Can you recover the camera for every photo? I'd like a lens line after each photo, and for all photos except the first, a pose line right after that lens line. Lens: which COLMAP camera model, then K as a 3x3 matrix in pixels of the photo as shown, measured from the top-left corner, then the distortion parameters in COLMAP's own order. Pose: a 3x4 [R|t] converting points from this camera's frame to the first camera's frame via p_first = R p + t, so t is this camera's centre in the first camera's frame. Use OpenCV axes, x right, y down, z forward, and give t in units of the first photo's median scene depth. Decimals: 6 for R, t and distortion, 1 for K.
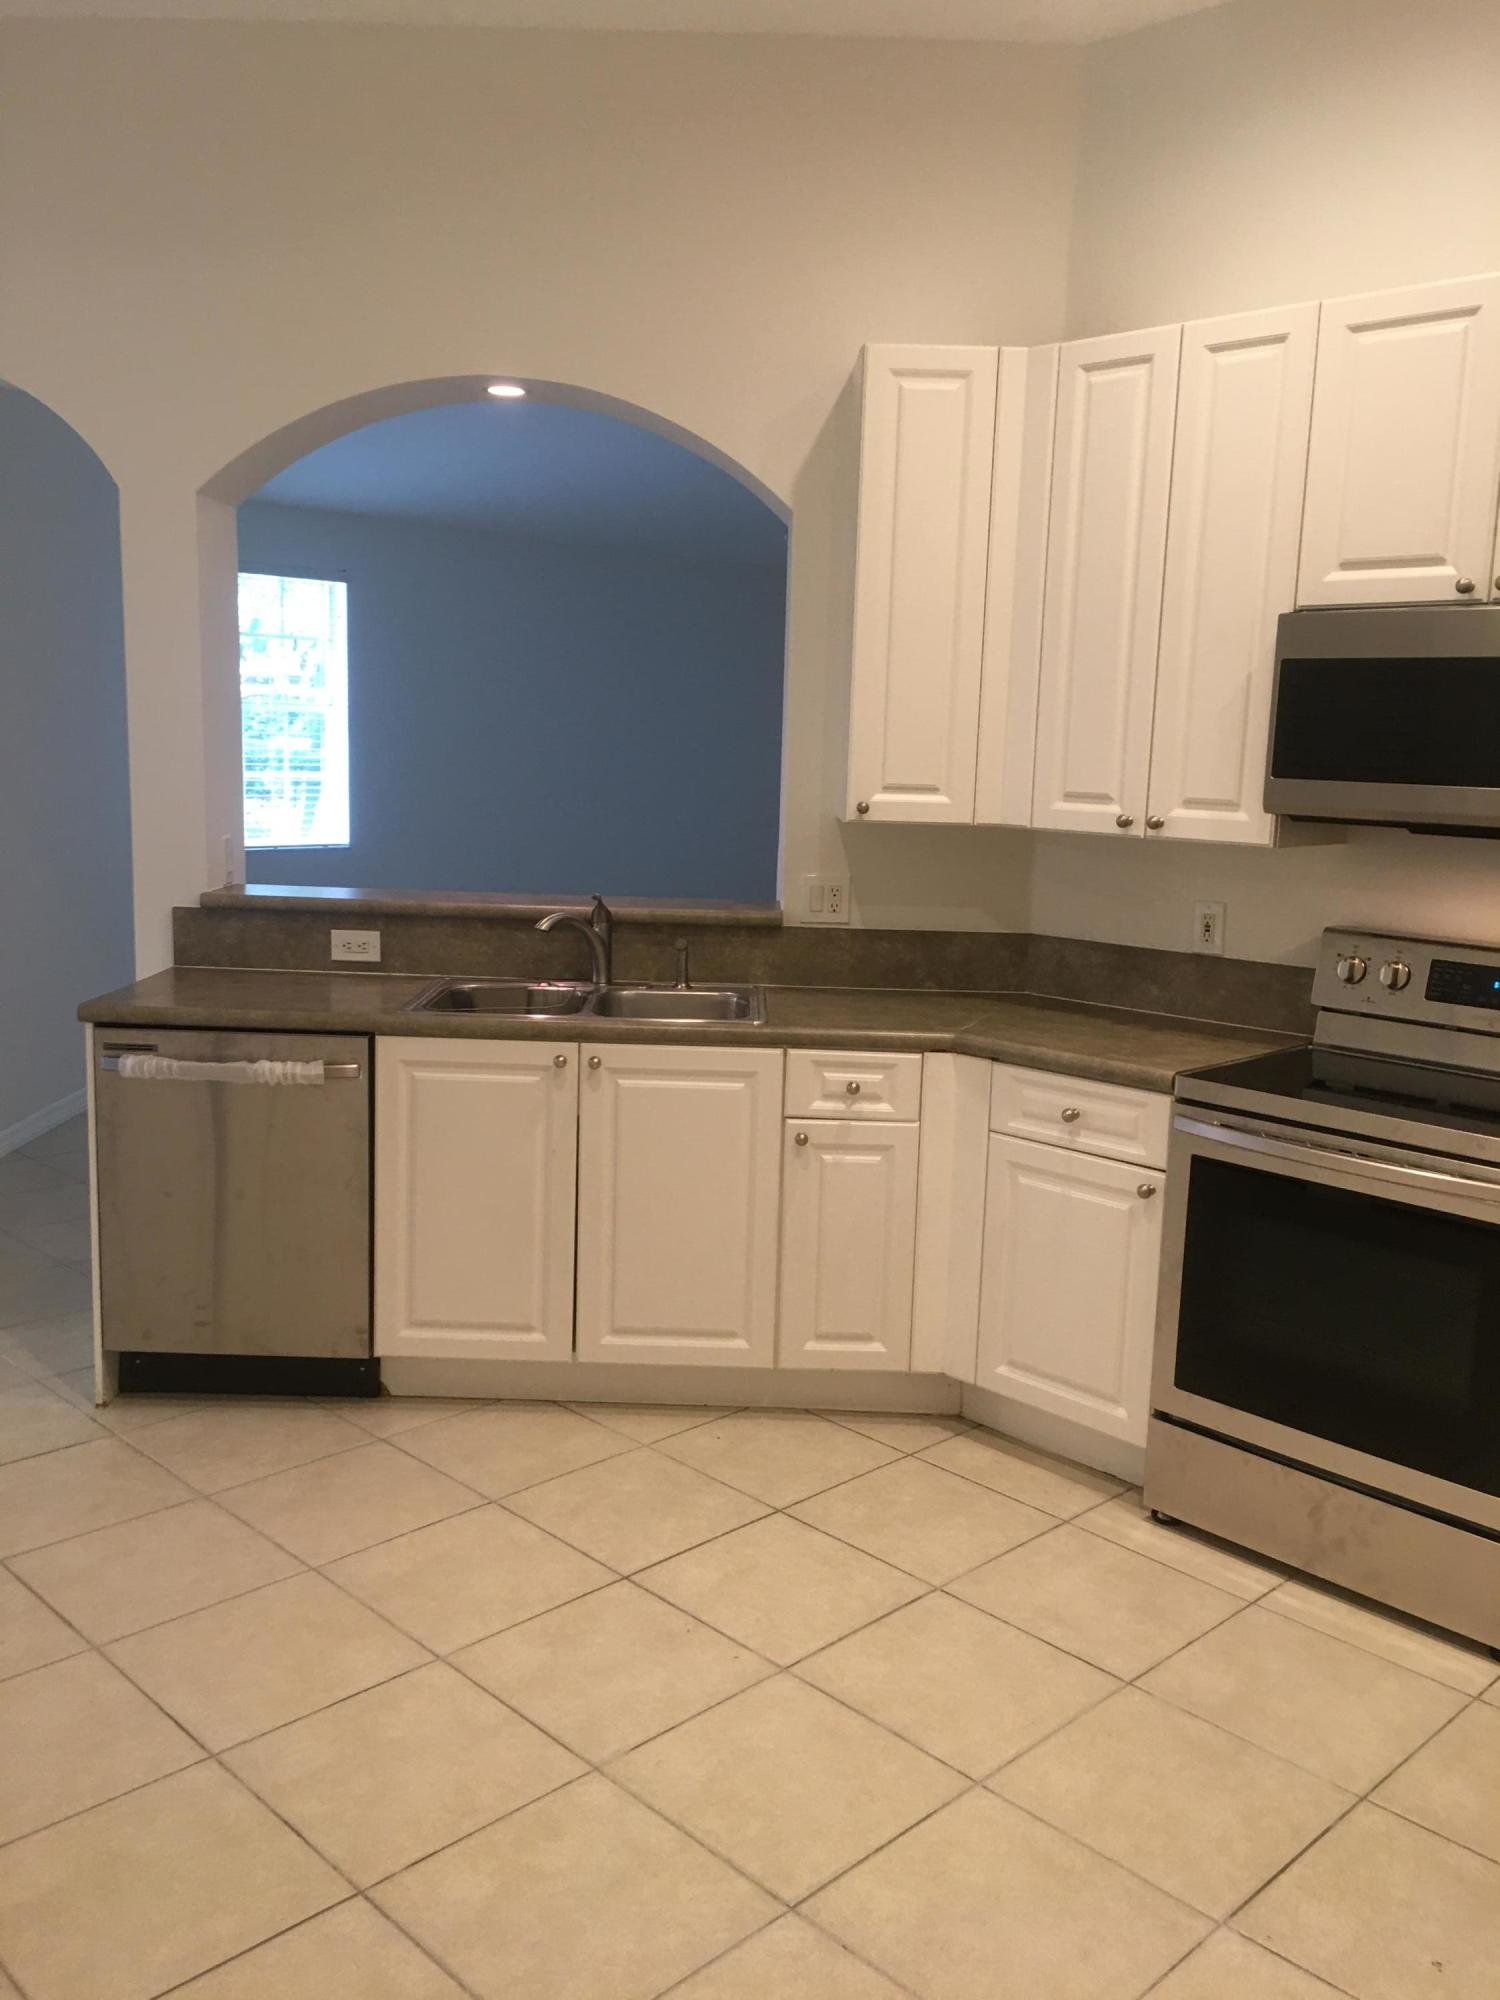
lens RADIAL K [[1717.0, 0, 737.7], [0, 1717.0, 982.6], [0, 0, 1]] dist [0.075633, -0.102740]
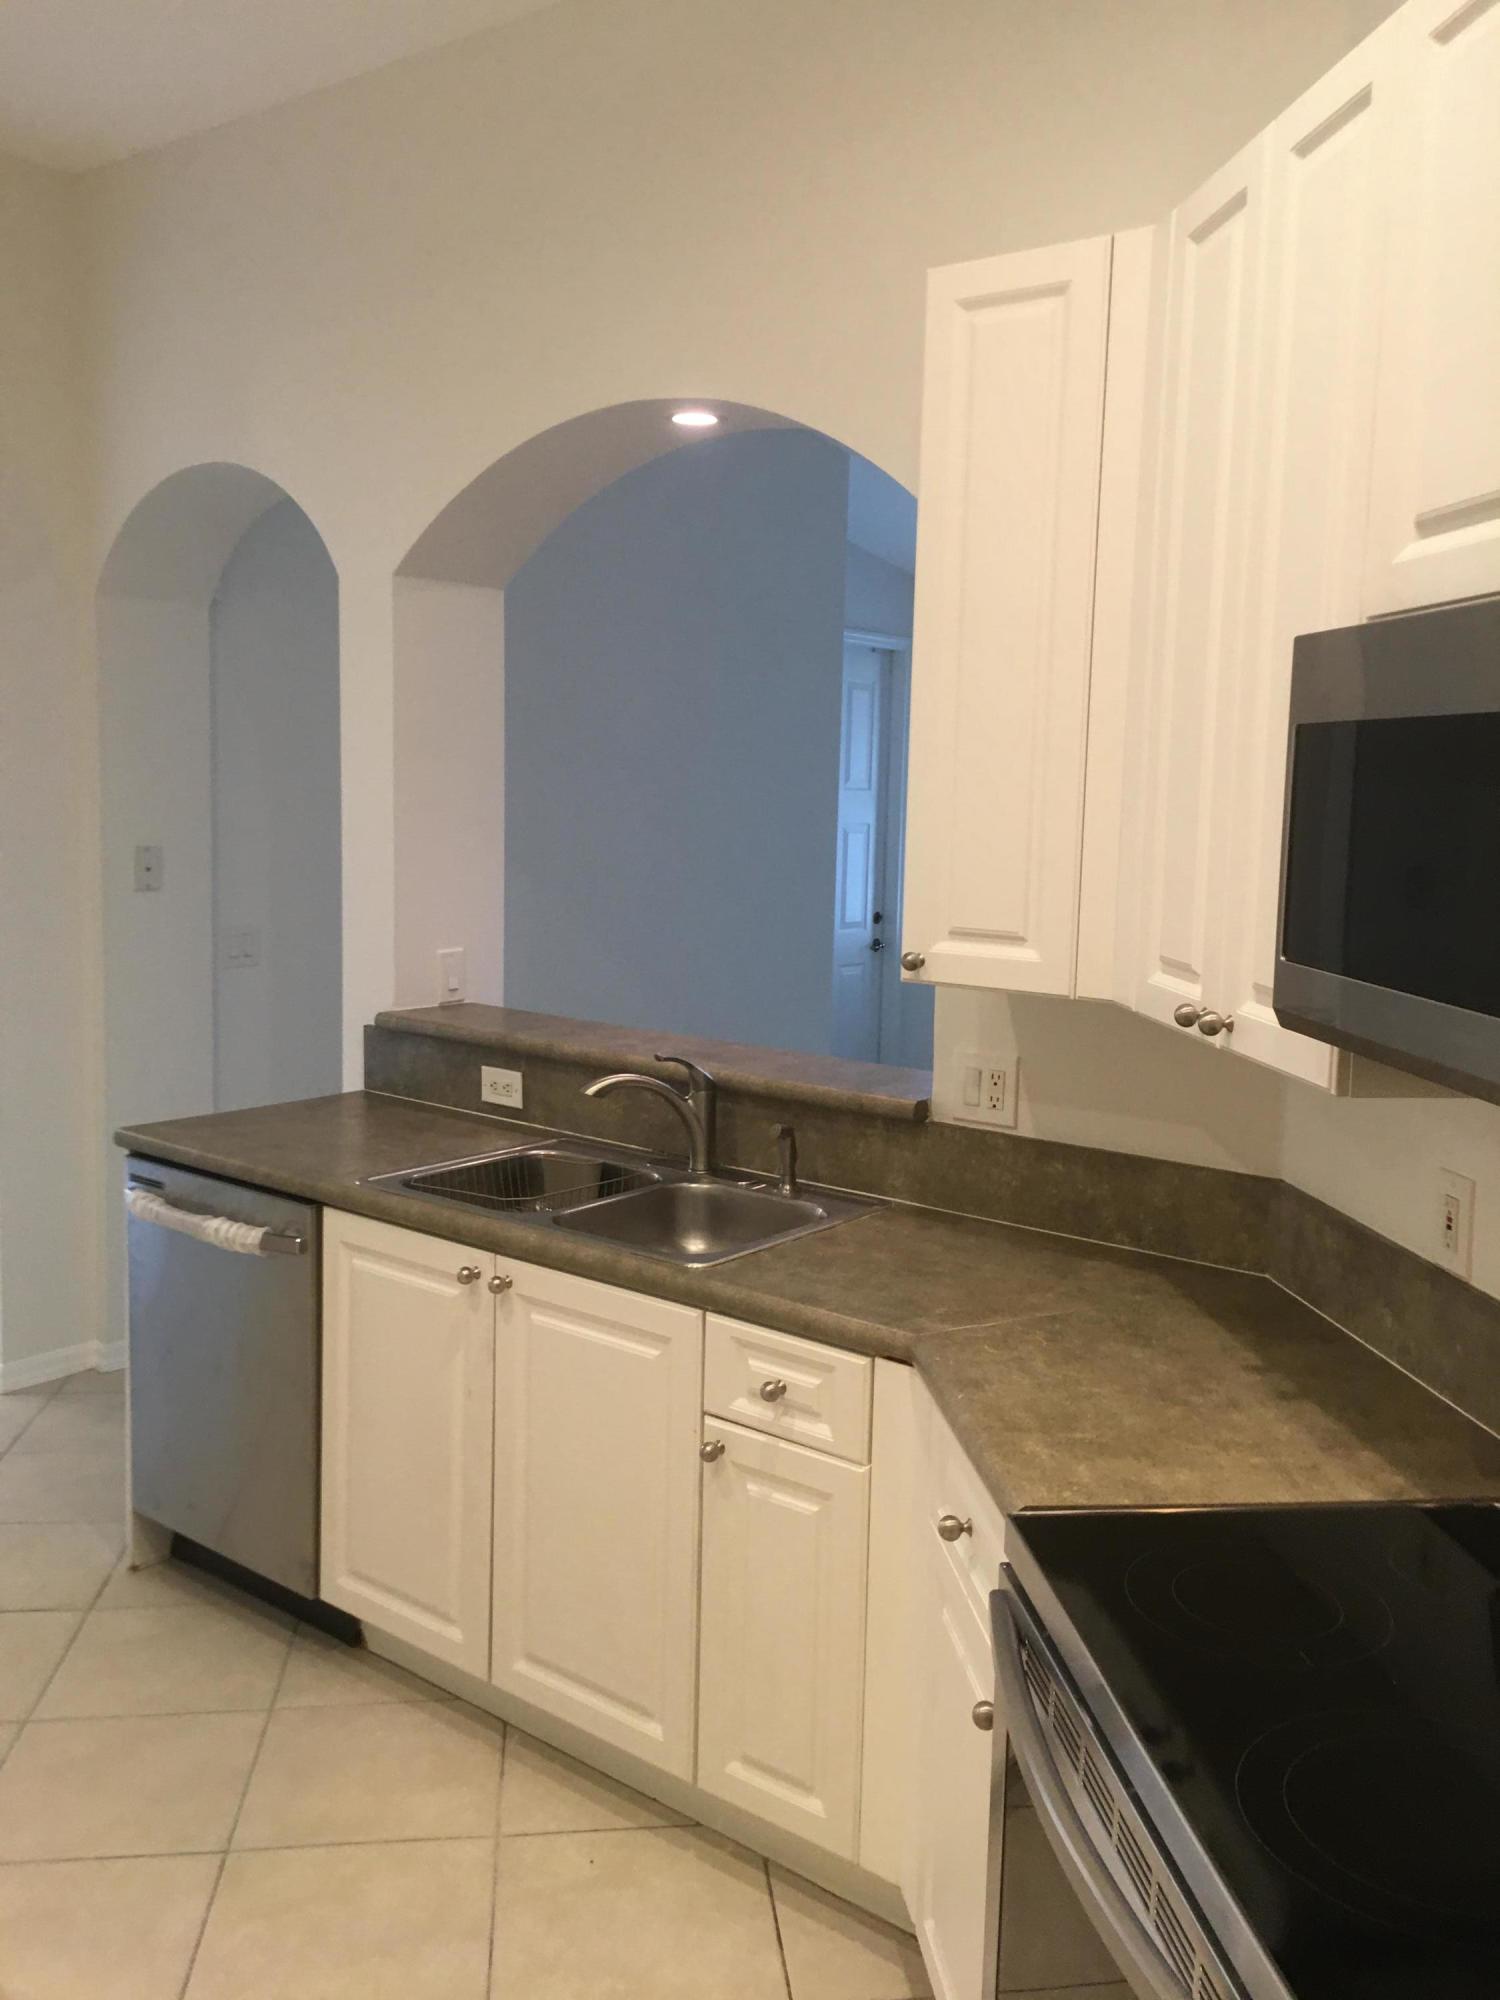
lens RADIAL K [[1702.2, 0, 782.8], [0, 1702.2, 960.8], [0, 0, 1]] dist [0.080573, -0.112556]
pose [[0.802125, 0.057309, -0.594399, 0.440571], [-0.095918, 0.994825, -0.033522, -0.078319], [0.589402, 0.083902, 0.803471, 0.463385]]
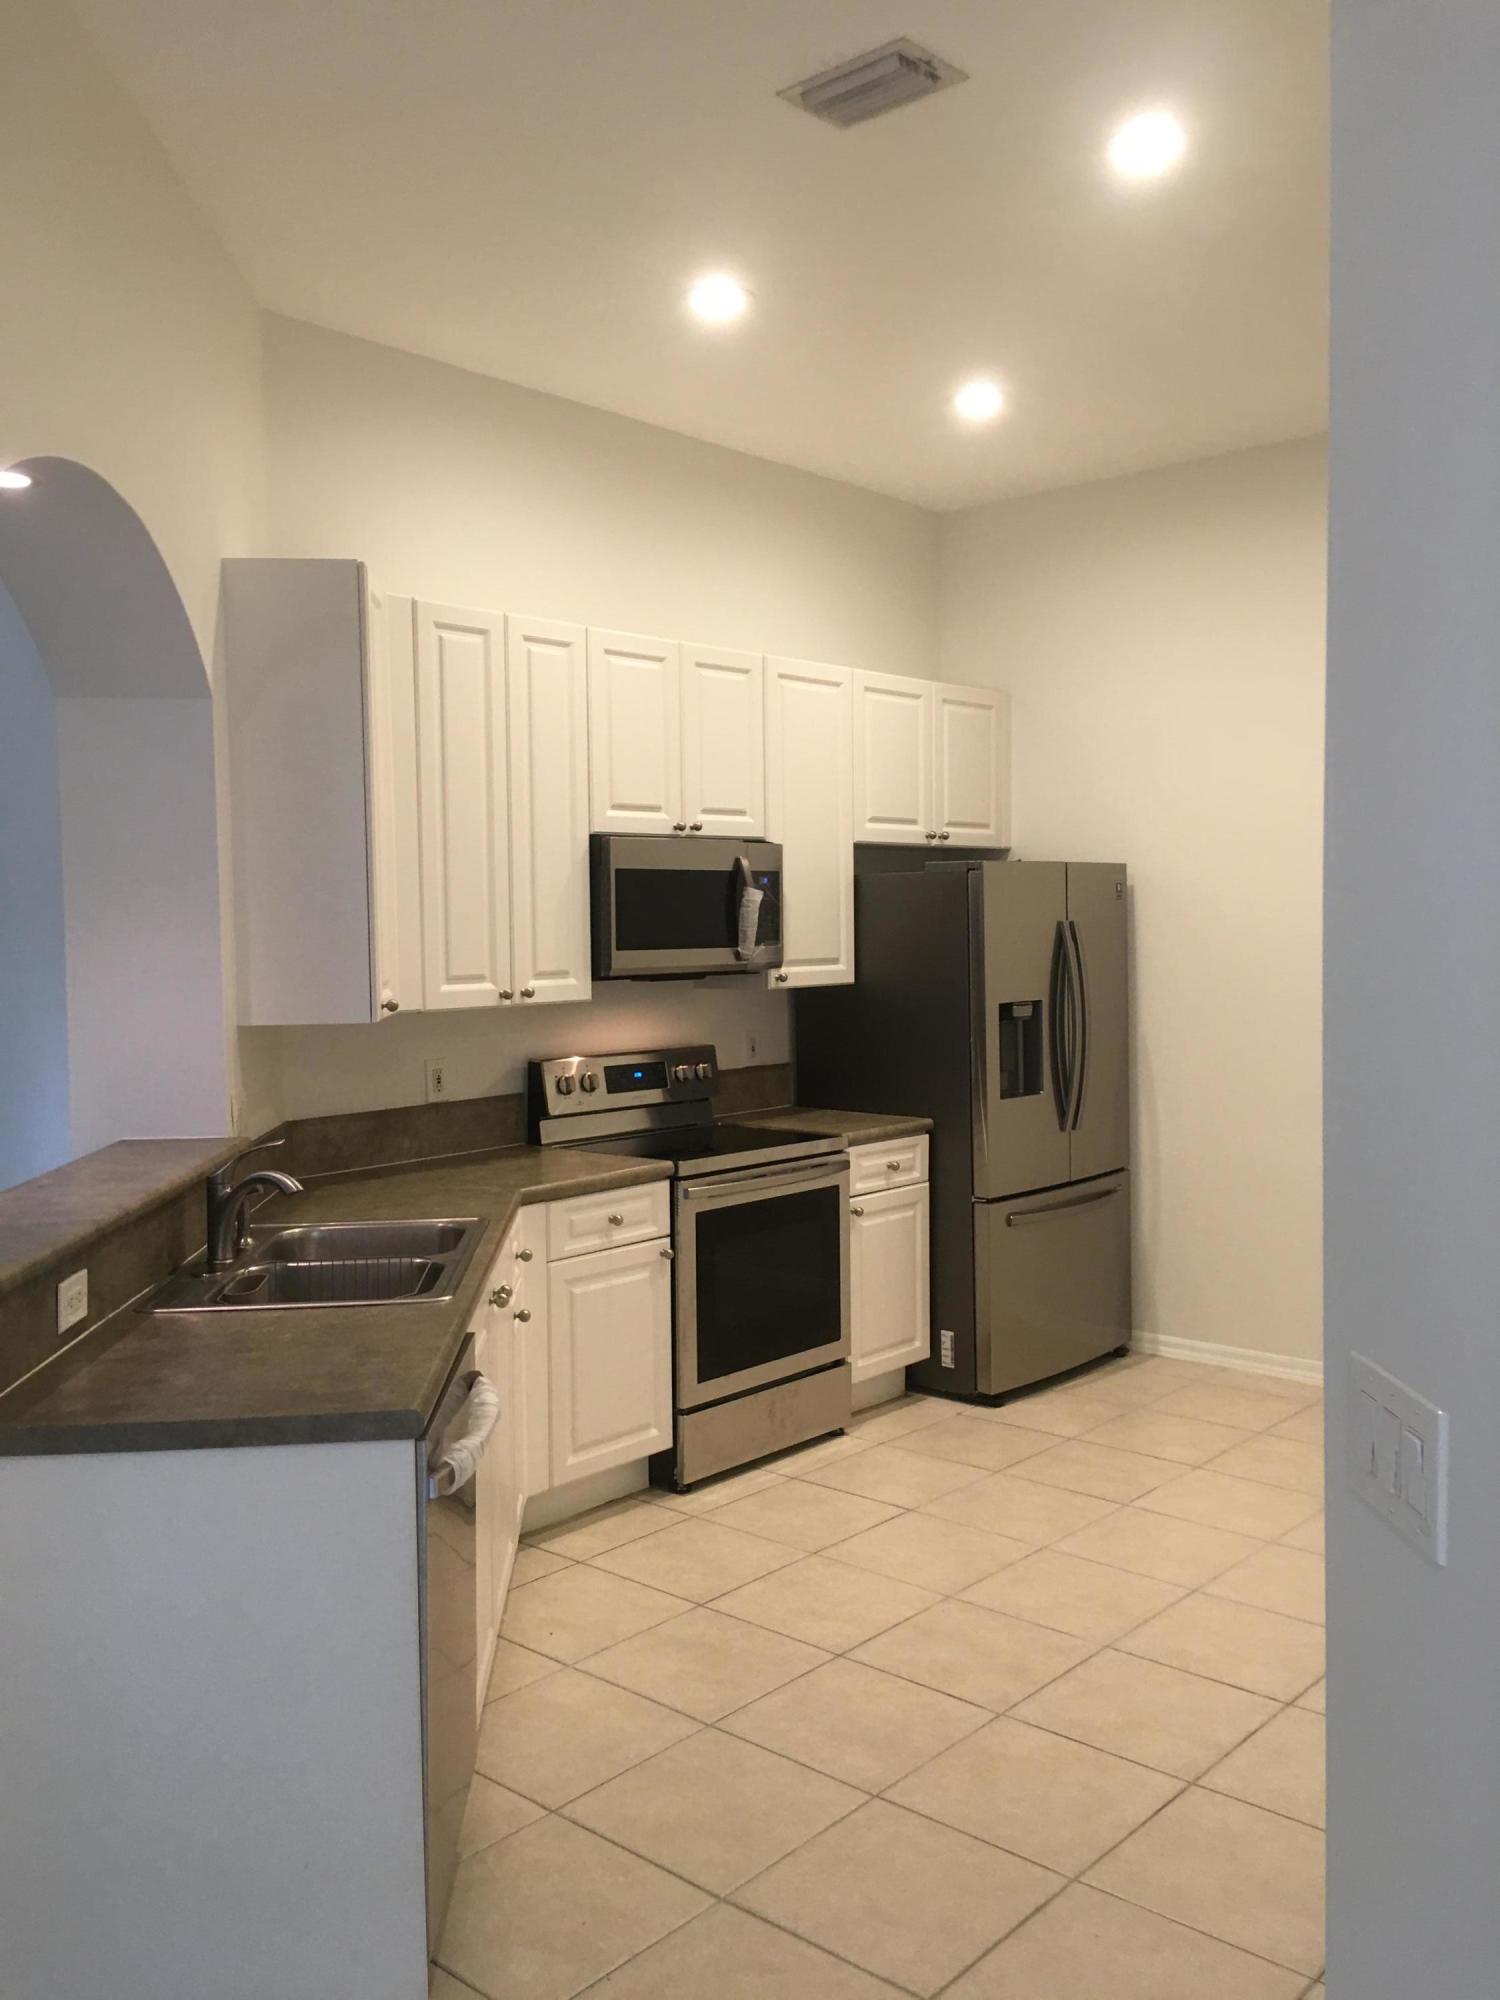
lens RADIAL K [[1717.0, 0, 737.7], [0, 1717.0, 982.6], [0, 0, 1]] dist [0.075633, -0.102740]
pose [[-0.078712, -0.065549, 0.994740, -0.994392], [0.159964, 0.984076, 0.077504, -0.167492], [-0.983980, 0.165223, -0.066974, 0.900924]]
